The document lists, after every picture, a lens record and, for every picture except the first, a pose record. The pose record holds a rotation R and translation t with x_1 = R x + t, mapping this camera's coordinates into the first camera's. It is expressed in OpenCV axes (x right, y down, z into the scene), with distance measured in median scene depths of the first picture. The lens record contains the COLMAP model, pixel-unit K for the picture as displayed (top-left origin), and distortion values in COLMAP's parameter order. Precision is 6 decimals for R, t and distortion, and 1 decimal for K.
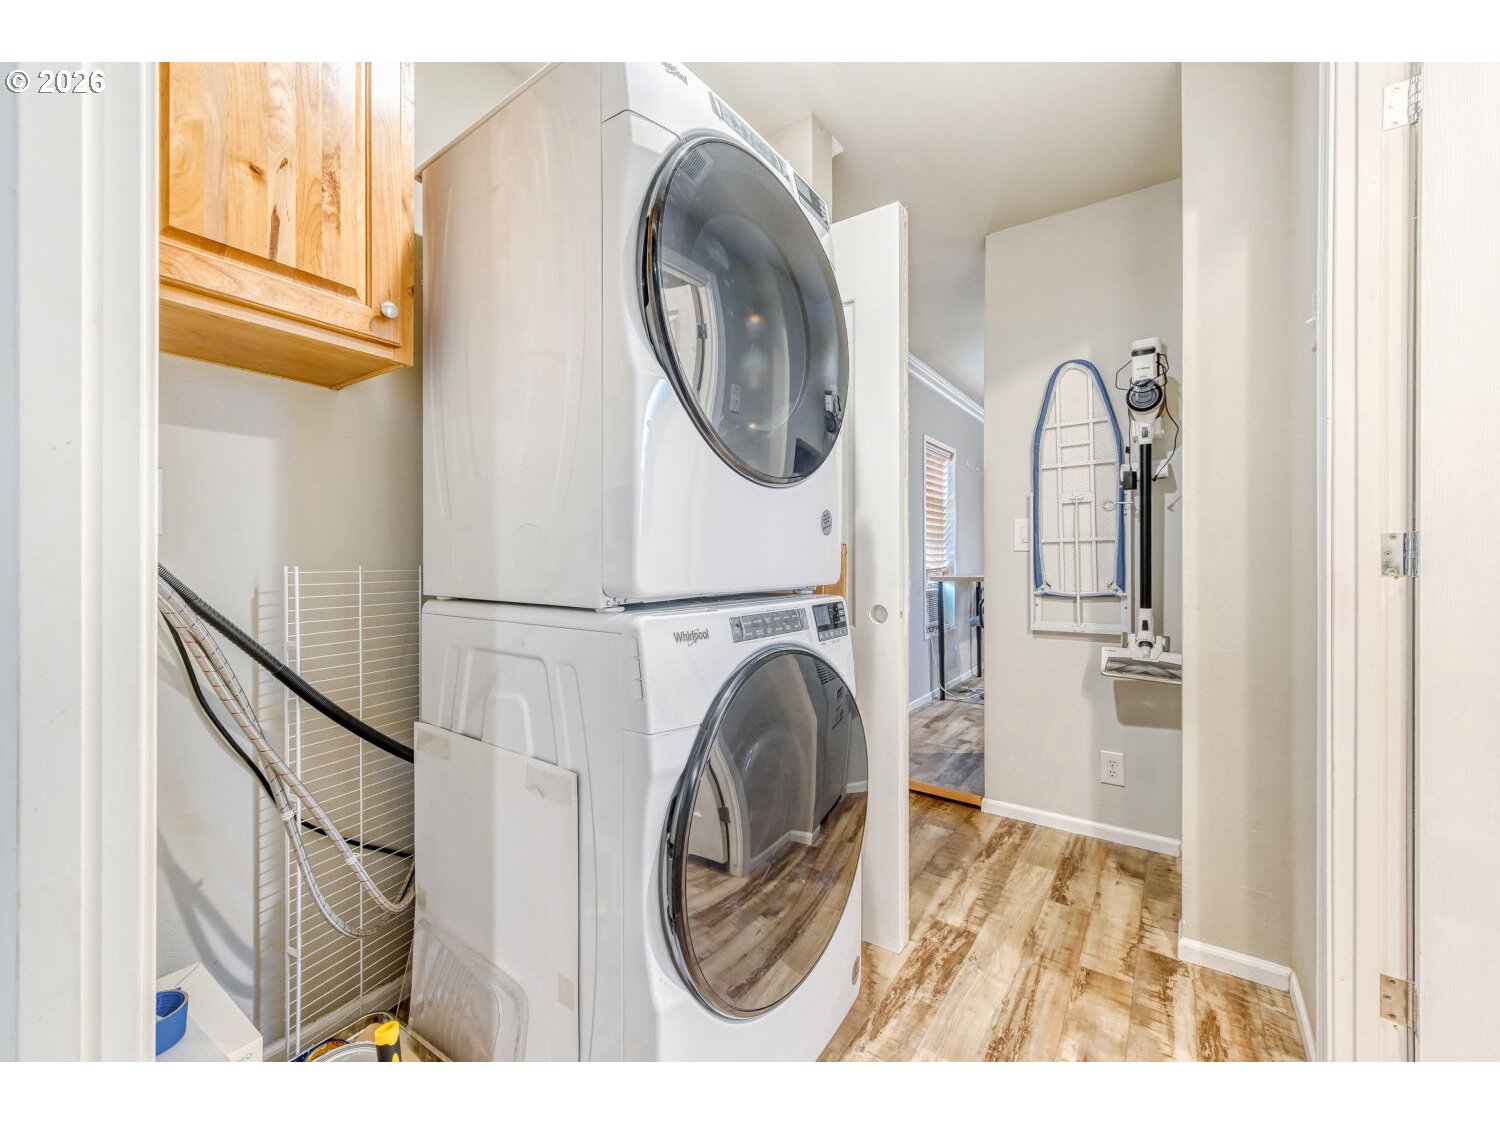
lens RADIAL K [[614.0, 0, 750.0], [0, 614.0, 562.5], [0, 0, 1]] dist [0.000285, -0.000037]
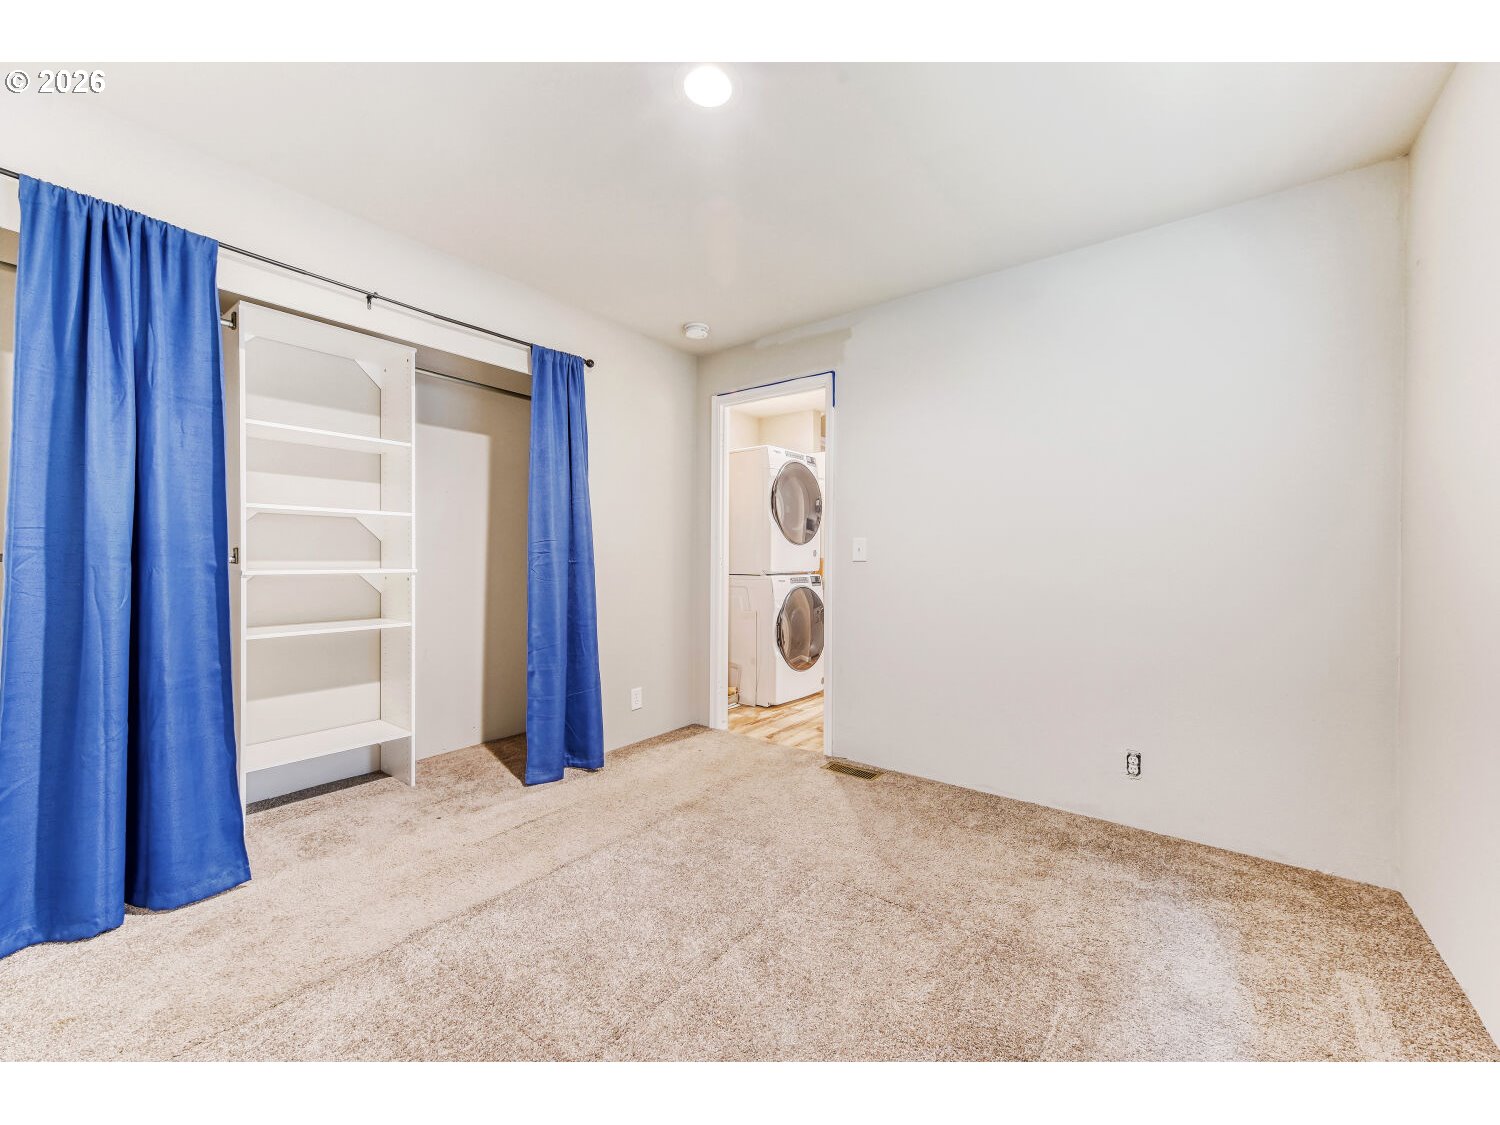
lens RADIAL K [[589.0, 0, 754.4], [0, 589.0, 558.1], [0, 0, 1]] dist [0.015762, 0.000221]
pose [[0.999830, 0.005440, -0.017599, -0.105841], [-0.005447, 0.999985, -0.000314, -0.022168], [0.017597, 0.000410, 0.999845, -1.561389]]
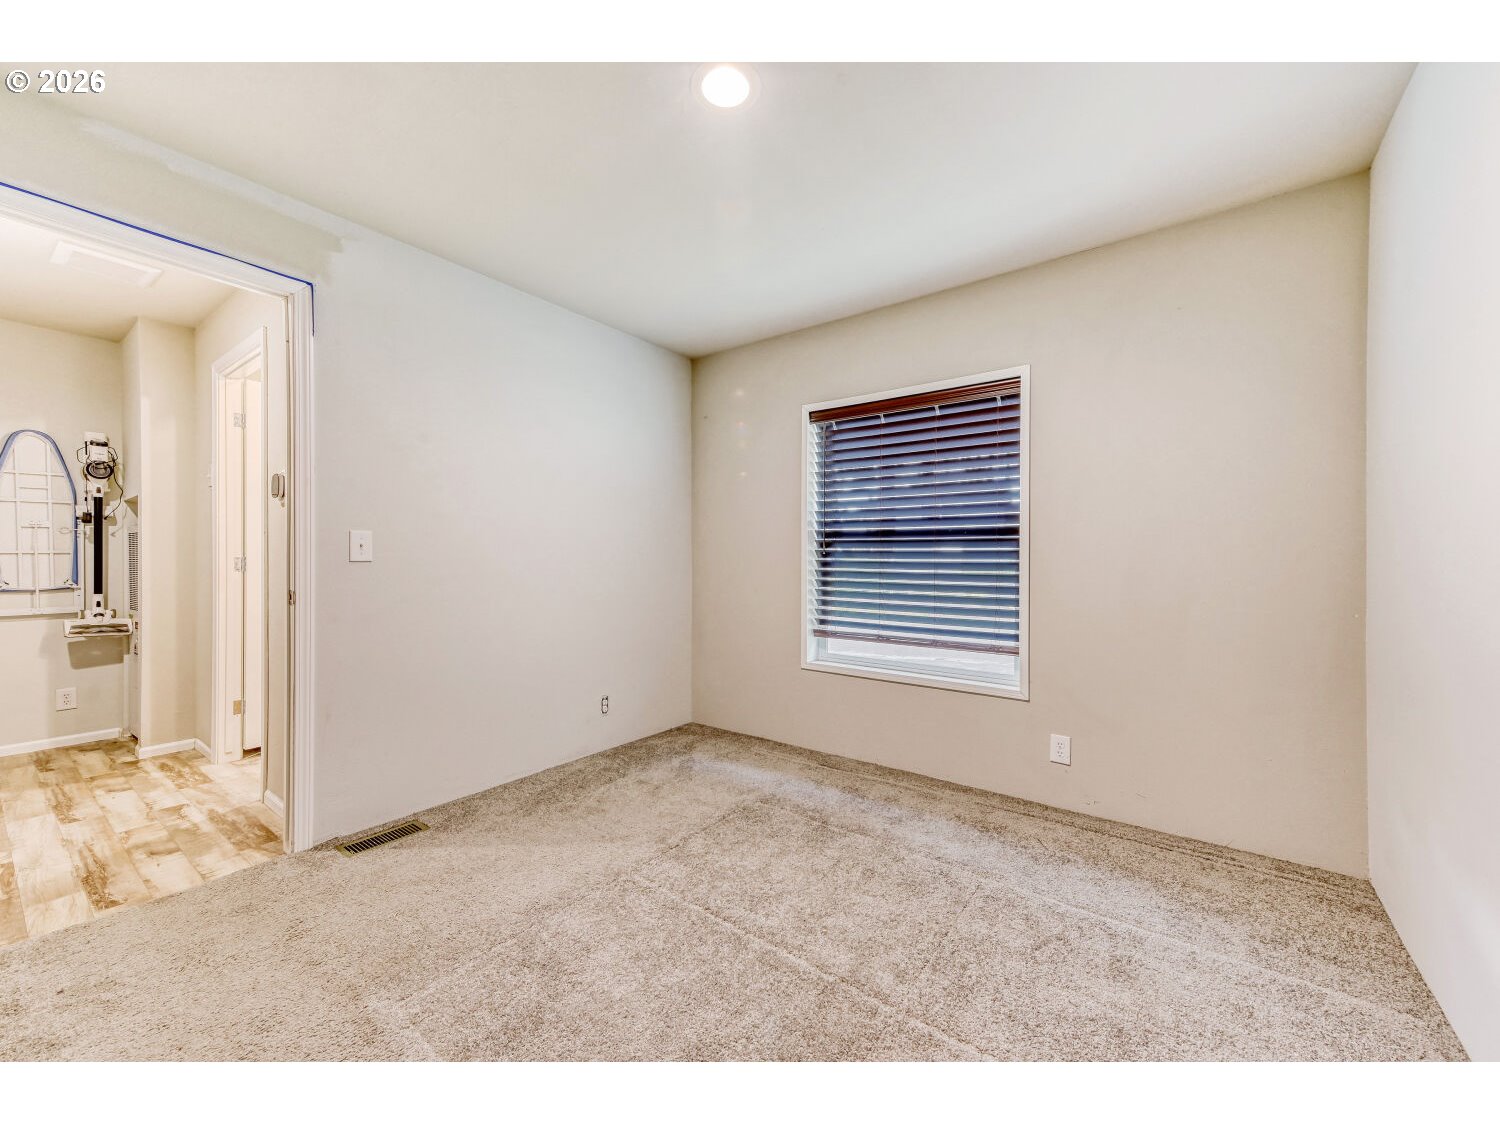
lens RADIAL K [[598.4, 0, 754.5], [0, 598.4, 555.5], [0, 0, 1]] dist [0.001761, 0.000055]
pose [[0.021024, -0.000569, 0.999779, -0.971137], [0.003194, 0.999995, 0.000502, -0.026247], [-0.999774, 0.003182, 0.021025, -0.842741]]
